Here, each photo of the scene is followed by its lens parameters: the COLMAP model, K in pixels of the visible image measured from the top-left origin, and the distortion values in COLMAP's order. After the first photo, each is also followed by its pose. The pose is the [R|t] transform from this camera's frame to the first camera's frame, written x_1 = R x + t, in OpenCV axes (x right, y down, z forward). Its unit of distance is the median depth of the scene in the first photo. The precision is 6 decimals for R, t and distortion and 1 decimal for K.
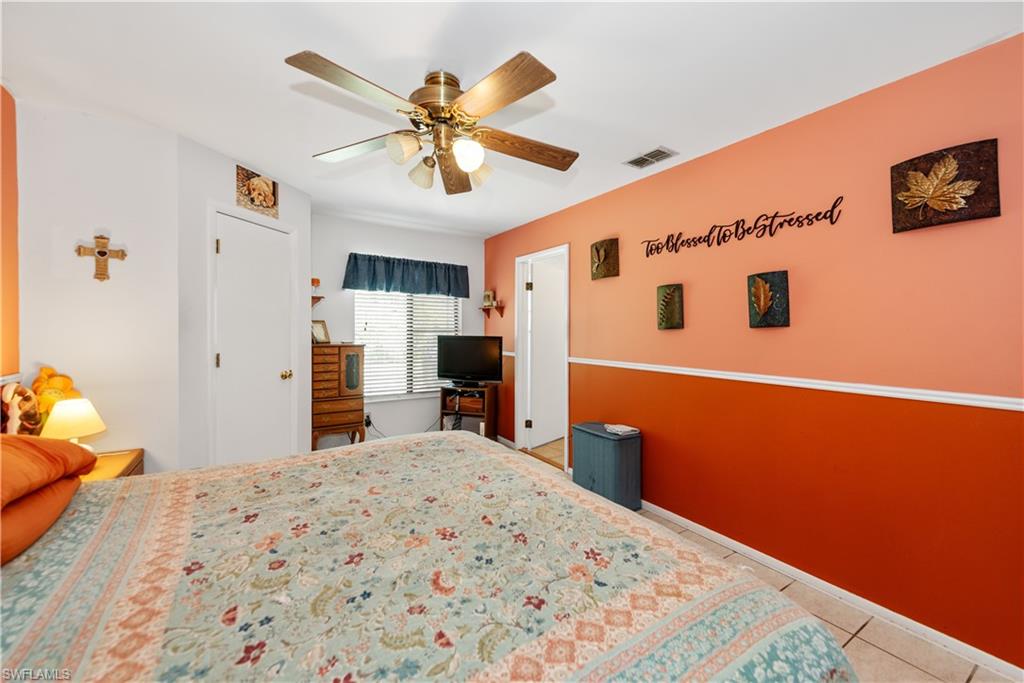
lens RADIAL K [[404.5, 0, 514.1], [0, 404.5, 330.8], [0, 0, 1]] dist [0.011810, -0.003502]
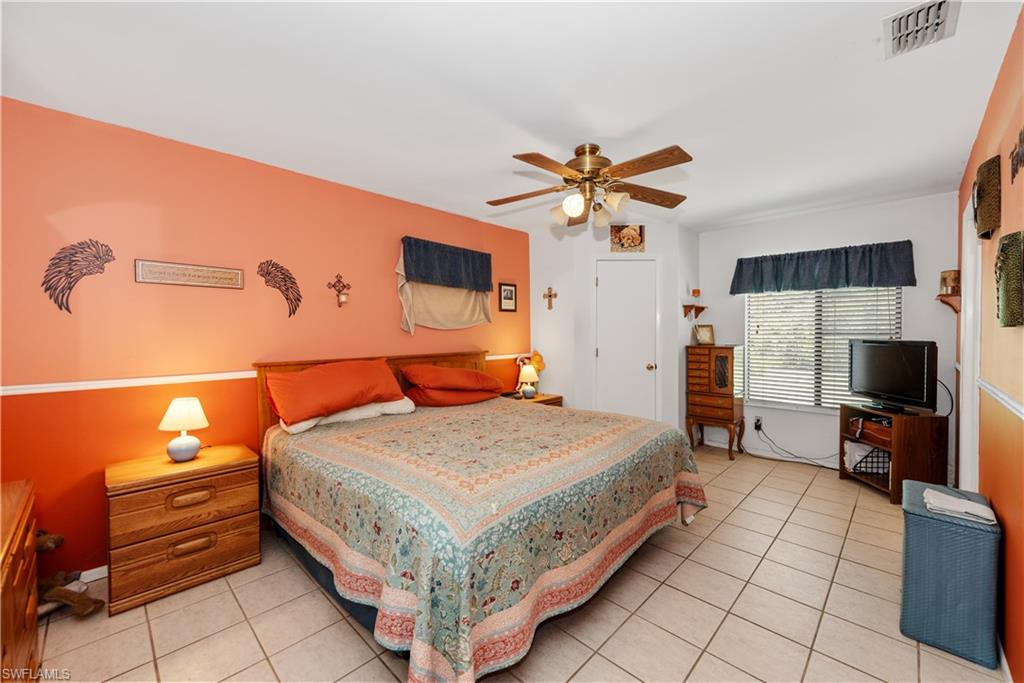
lens RADIAL K [[404.5, 0, 512.9], [0, 404.5, 345.4], [0, 0, 1]] dist [0.011810, -0.003502]
pose [[0.223206, 0.021776, -0.974528, 0.890049], [0.001749, 0.999740, 0.022740, 0.008089], [0.974770, -0.006780, 0.223110, 0.364886]]
